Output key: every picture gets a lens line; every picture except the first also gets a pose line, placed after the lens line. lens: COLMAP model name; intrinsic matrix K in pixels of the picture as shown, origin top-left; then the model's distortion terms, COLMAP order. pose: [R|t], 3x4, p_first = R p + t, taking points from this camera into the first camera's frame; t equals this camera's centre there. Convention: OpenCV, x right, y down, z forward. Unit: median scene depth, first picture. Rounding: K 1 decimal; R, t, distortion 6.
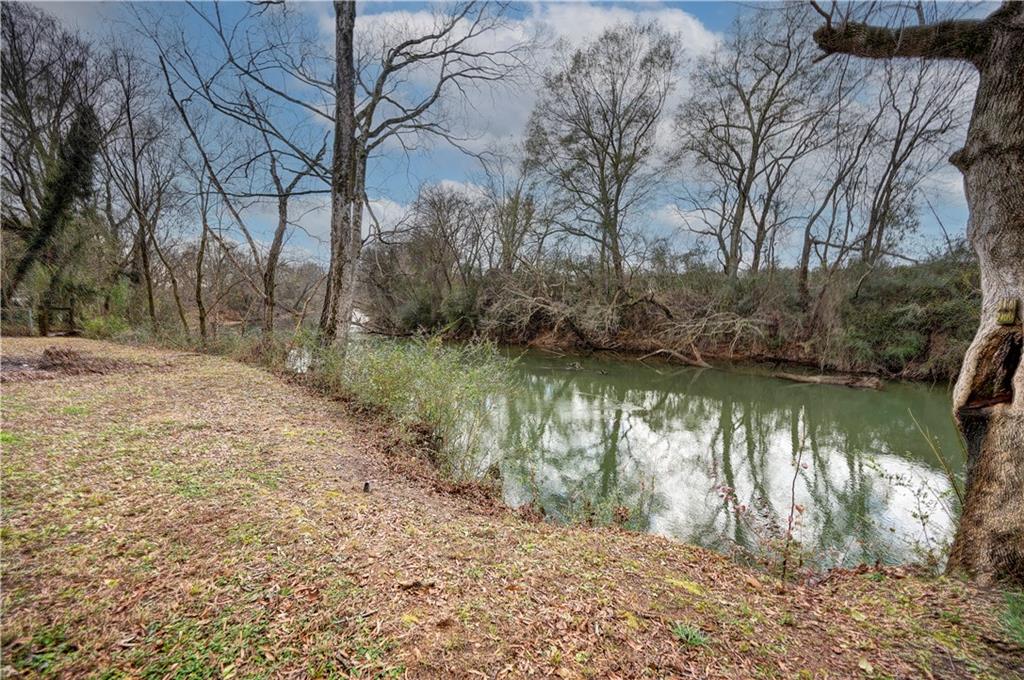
lens RADIAL K [[400.7, 0, 510.4], [0, 400.7, 342.5], [0, 0, 1]] dist [-0.003960, 0.000076]
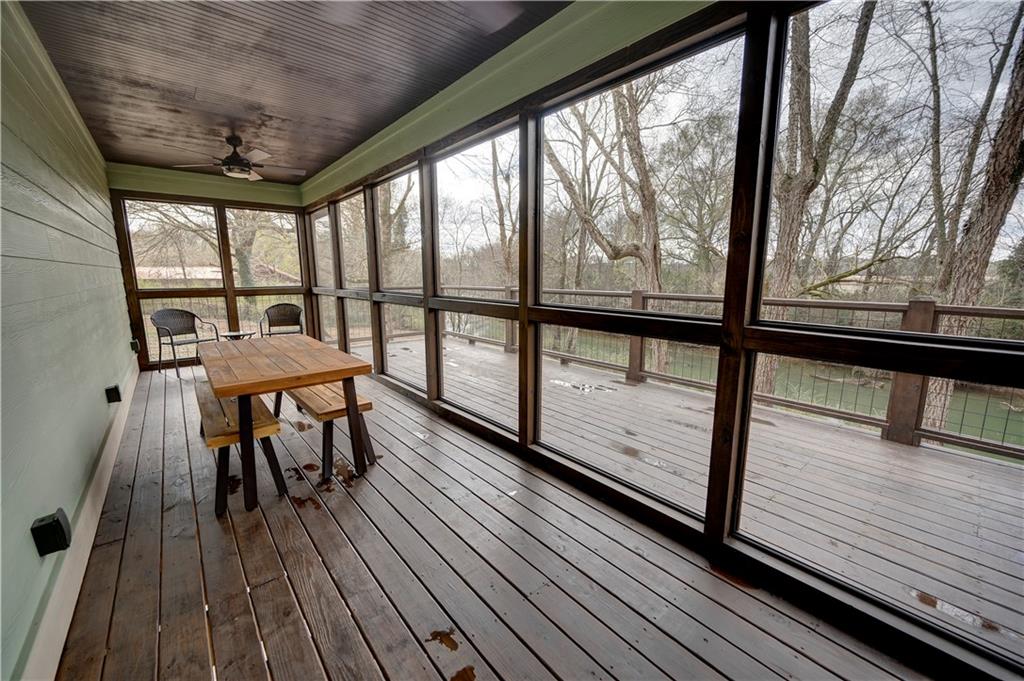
lens RADIAL K [[400.7, 0, 516.3], [0, 400.7, 338.3], [0, 0, 1]] dist [-0.003960, 0.000076]
pose [[0.979386, 0.058536, -0.193329, -0.111444], [-0.050521, 0.997657, 0.046131, -0.054916], [0.195576, -0.035413, 0.980049, -0.543233]]
